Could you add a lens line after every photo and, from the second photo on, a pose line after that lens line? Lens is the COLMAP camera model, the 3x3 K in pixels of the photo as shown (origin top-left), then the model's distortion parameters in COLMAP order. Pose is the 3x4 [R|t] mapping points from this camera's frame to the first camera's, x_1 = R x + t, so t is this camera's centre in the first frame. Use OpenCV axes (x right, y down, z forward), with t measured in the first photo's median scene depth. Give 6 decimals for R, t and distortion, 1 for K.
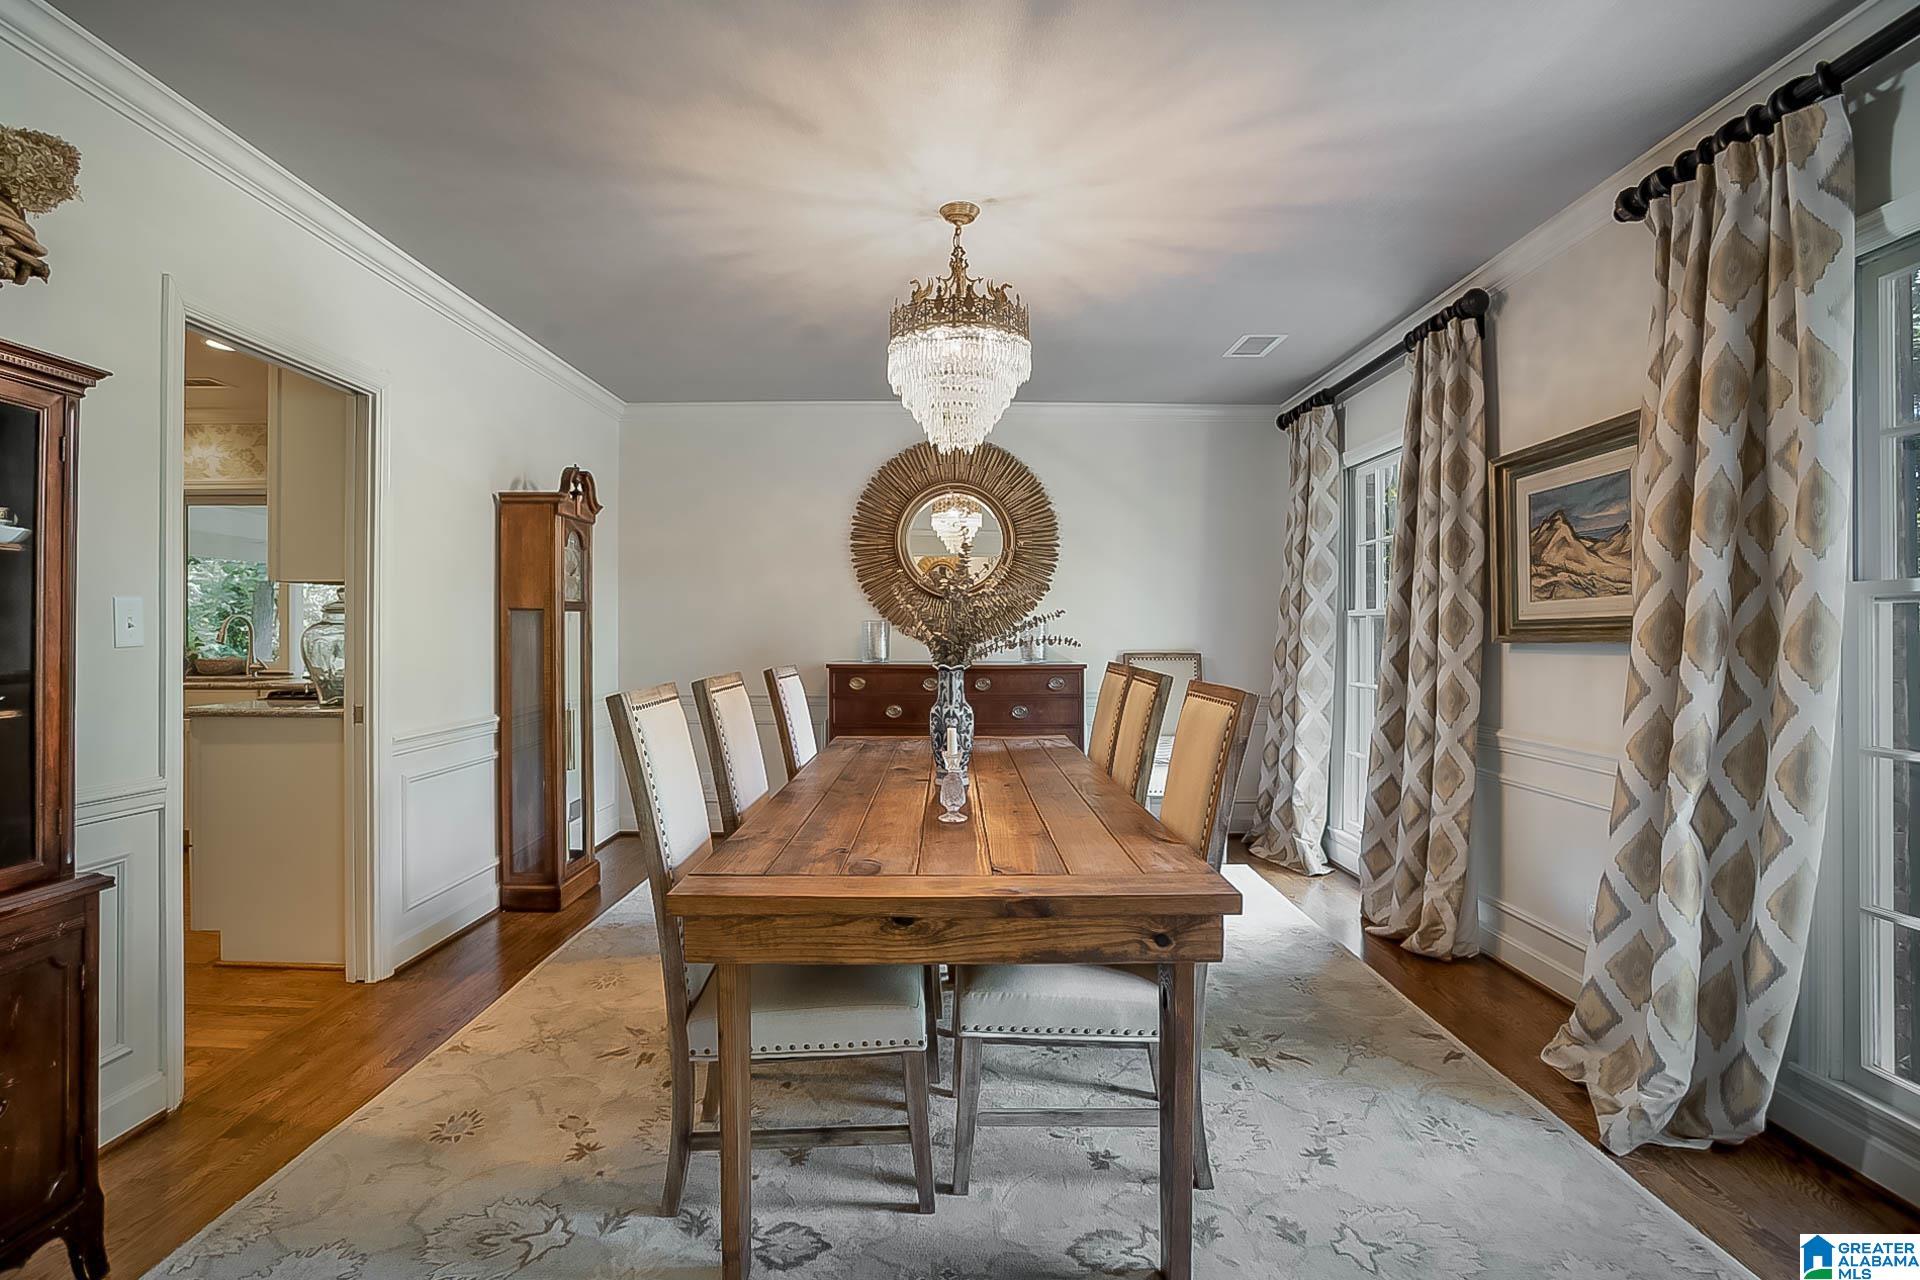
lens RADIAL K [[934.8, 0, 960.0], [0, 934.8, 640.0], [0, 0, 1]] dist [-0.062999, 0.025805]
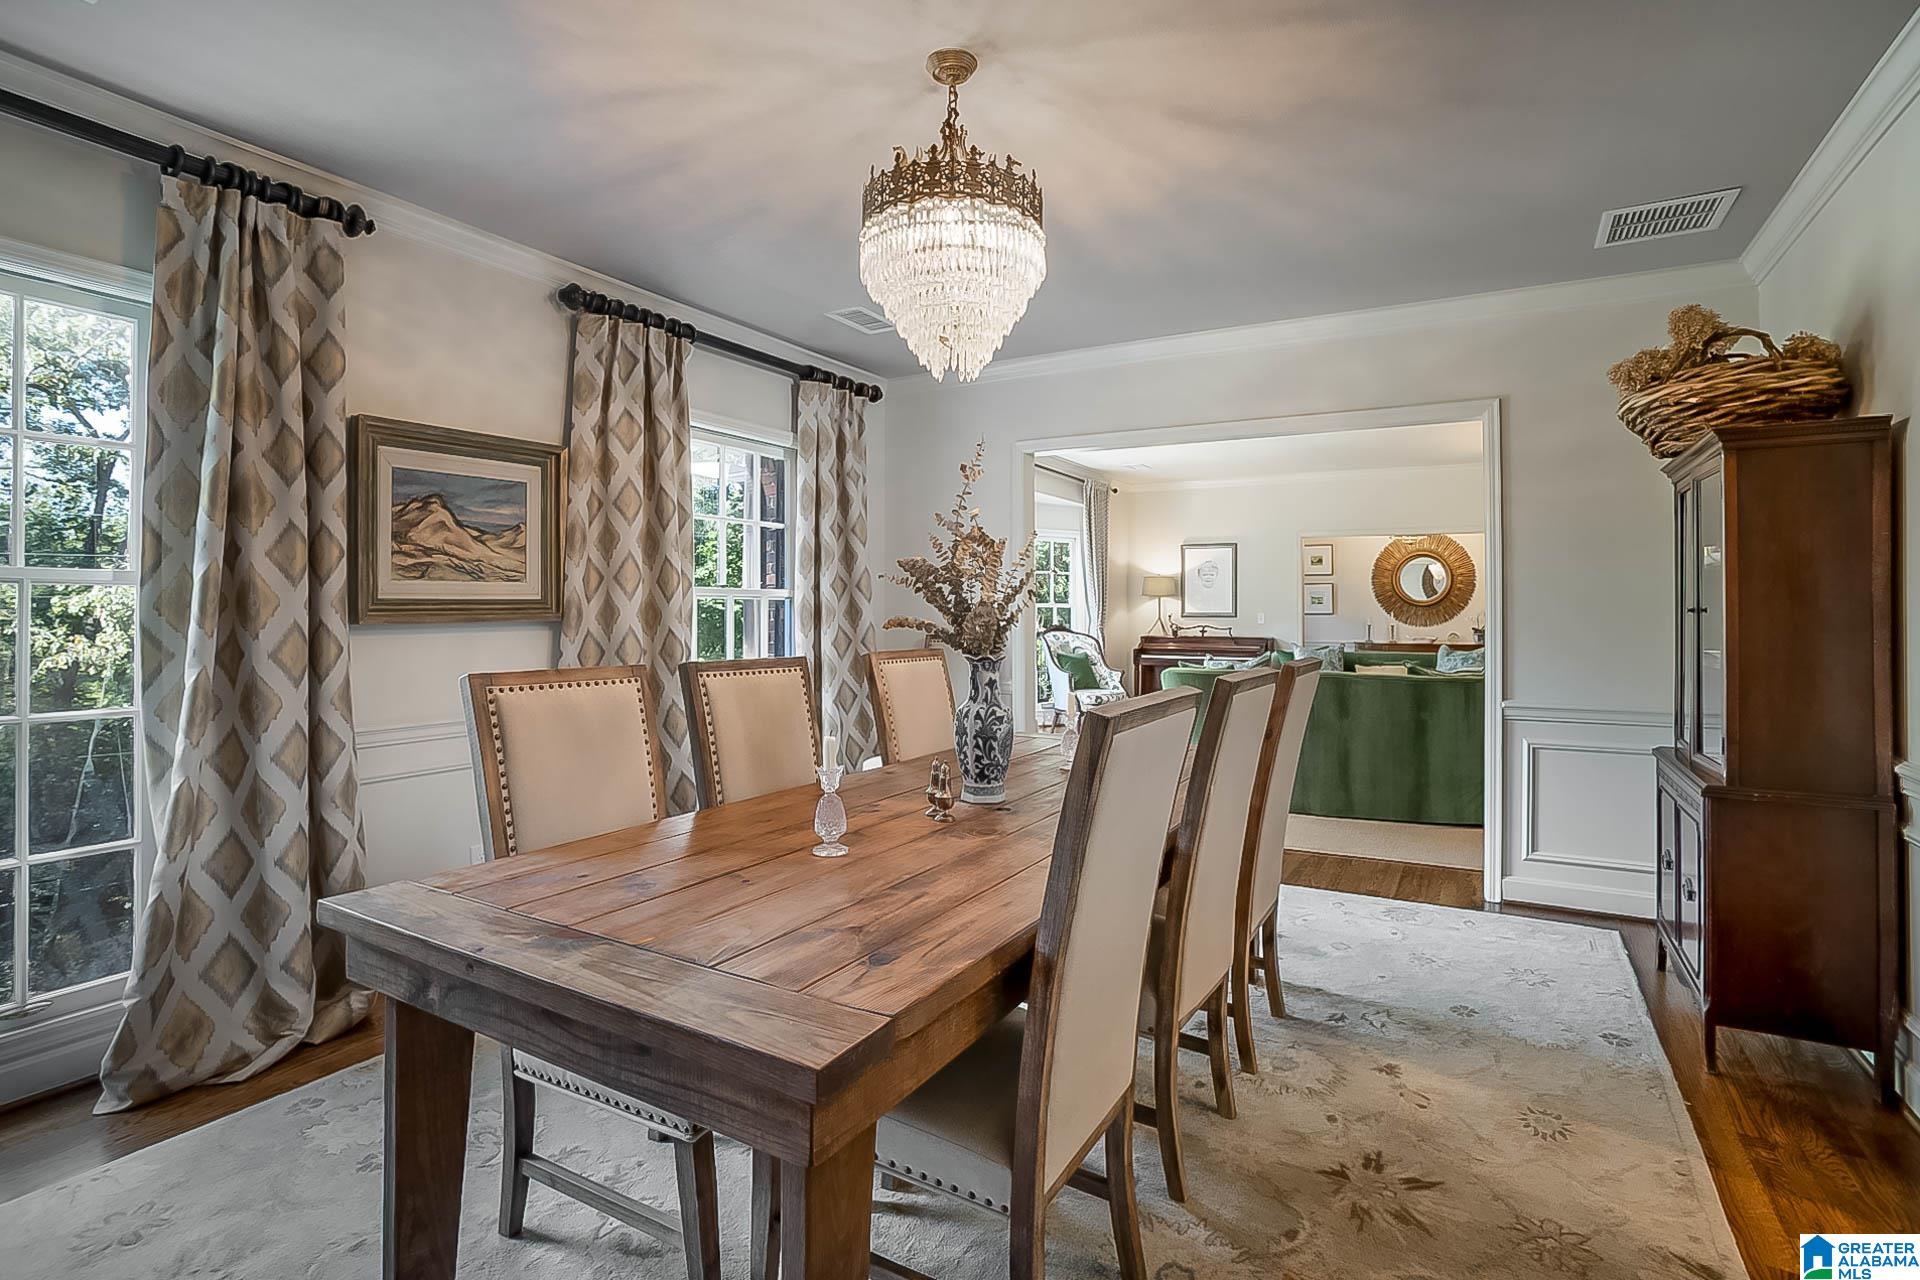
lens RADIAL K [[922.6, 0, 951.0], [0, 922.6, 588.6], [0, 0, 1]] dist [0.000282, 0.000106]
pose [[-0.863438, 0.006574, 0.504411, -0.435817], [-0.000532, 0.999903, -0.013942, -0.024848], [-0.504454, -0.012306, -0.863351, 1.892168]]
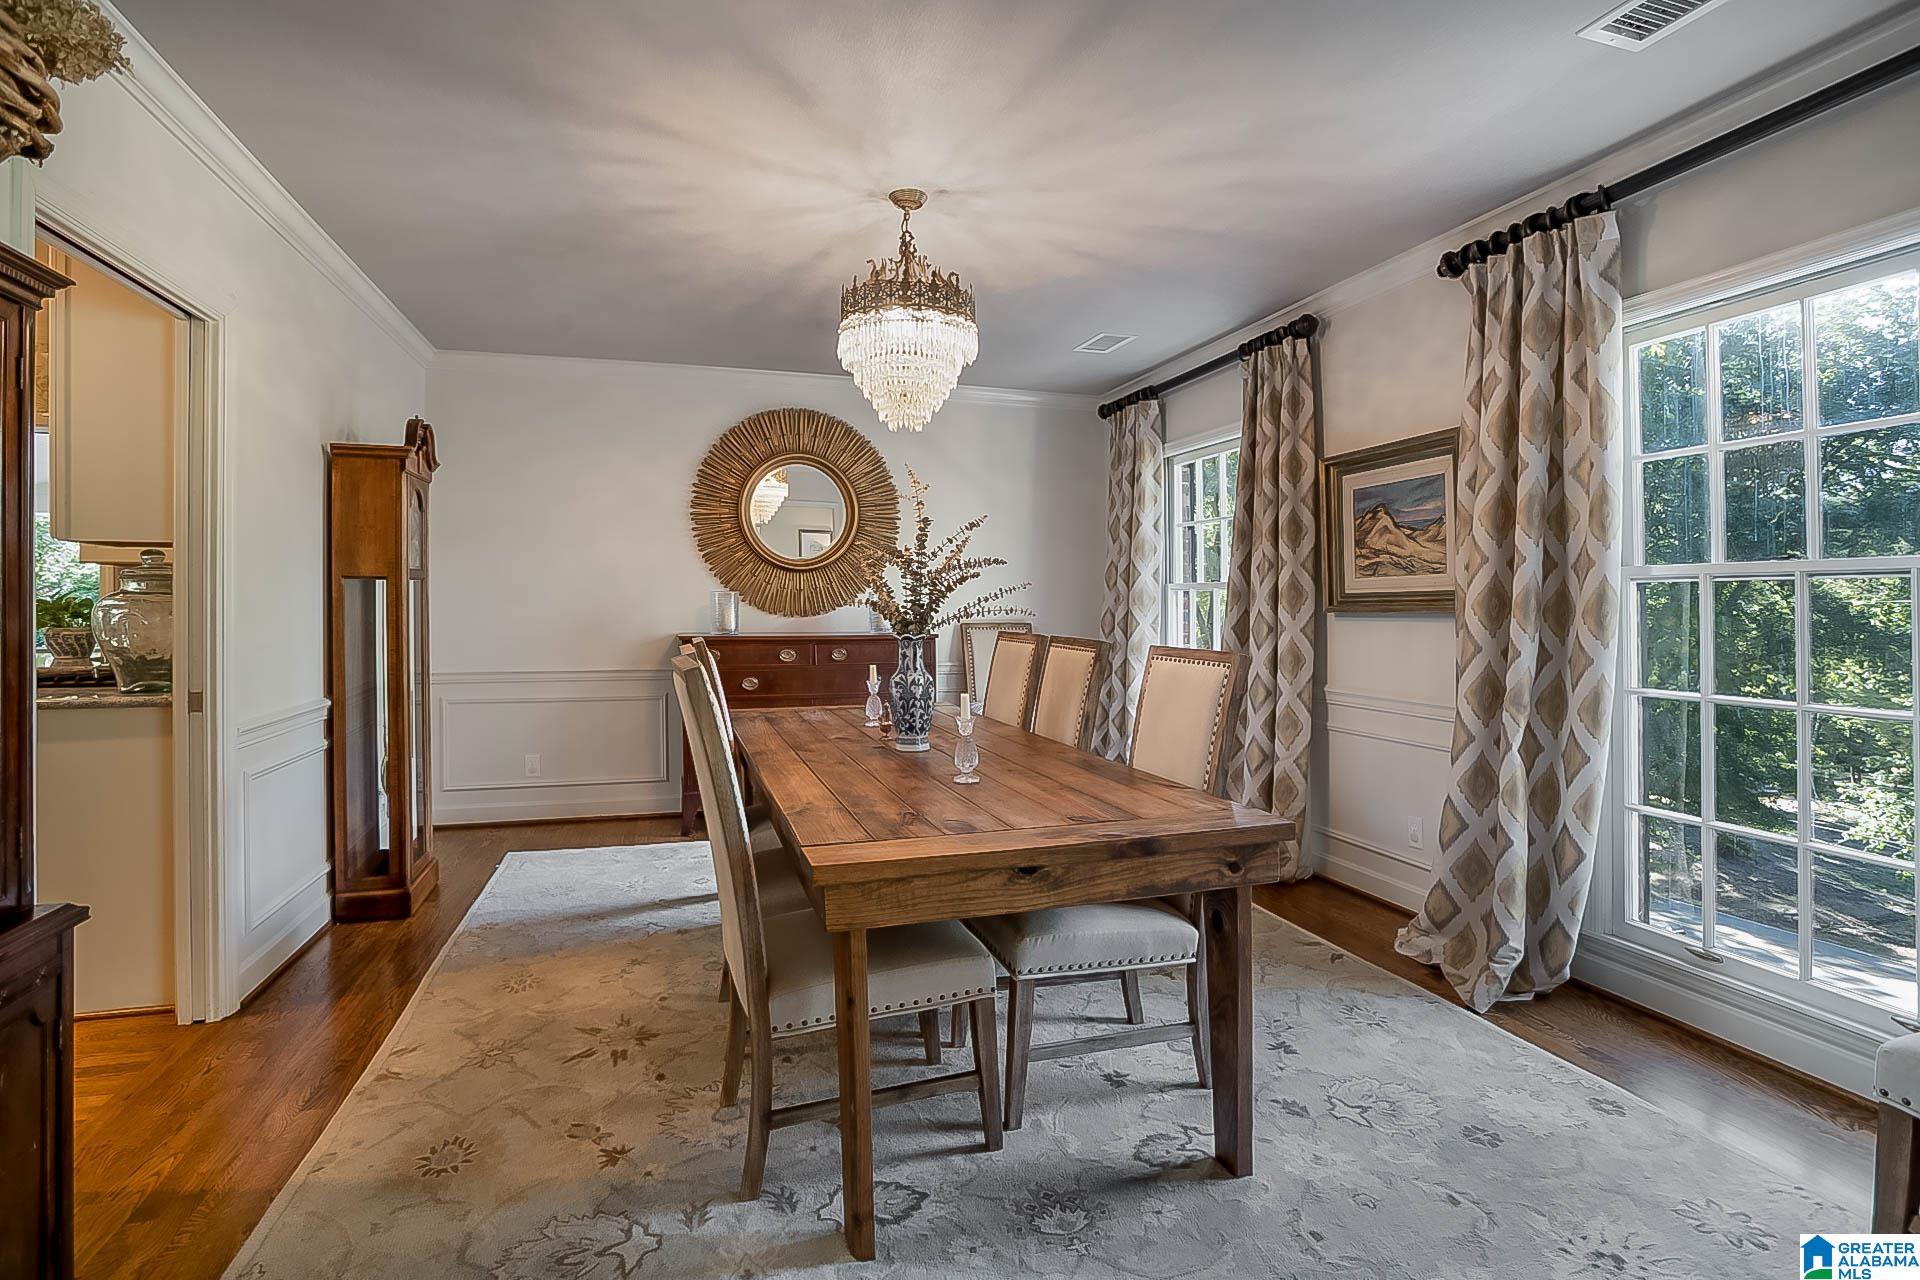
lens RADIAL K [[935.9, 0, 969.1], [0, 935.9, 604.8], [0, 0, 1]] dist [-0.063858, 0.024213]
pose [[0.951975, -0.000364, 0.306175, -0.290345], [0.002419, 0.999977, -0.006331, -0.000296], [-0.306166, 0.006767, 0.951954, -0.007280]]
